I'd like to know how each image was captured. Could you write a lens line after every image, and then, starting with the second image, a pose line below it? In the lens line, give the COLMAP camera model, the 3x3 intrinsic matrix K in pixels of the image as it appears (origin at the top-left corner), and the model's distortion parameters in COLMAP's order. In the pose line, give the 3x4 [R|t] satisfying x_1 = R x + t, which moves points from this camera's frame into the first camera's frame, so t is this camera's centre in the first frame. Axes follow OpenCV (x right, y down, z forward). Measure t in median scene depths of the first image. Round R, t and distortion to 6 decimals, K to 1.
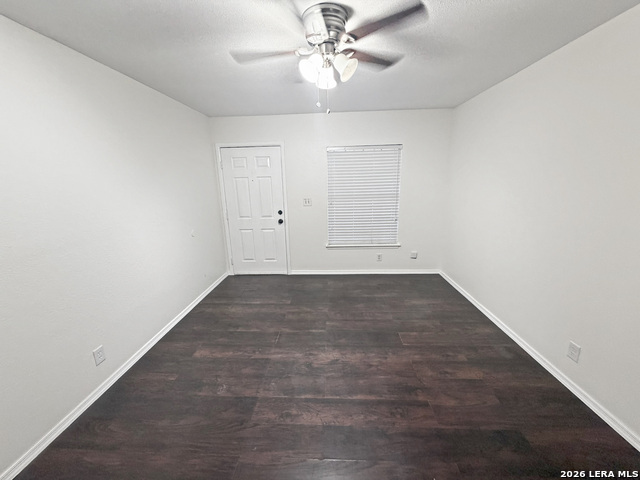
lens RADIAL K [[253.1, 0, 320.2], [0, 253.1, 239.9], [0, 0, 1]] dist [0.002039, 0.000199]
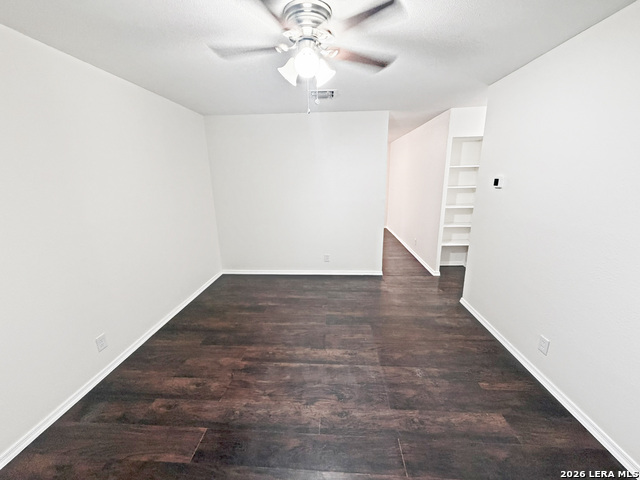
lens RADIAL K [[253.1, 0, 319.4], [0, 253.1, 239.8], [0, 0, 1]] dist [0.002039, 0.000199]
pose [[-0.999010, 0.036323, 0.025669, -0.014221], [0.044136, 0.880900, 0.471240, -0.403770], [-0.005495, 0.471907, -0.881631, 1.582169]]
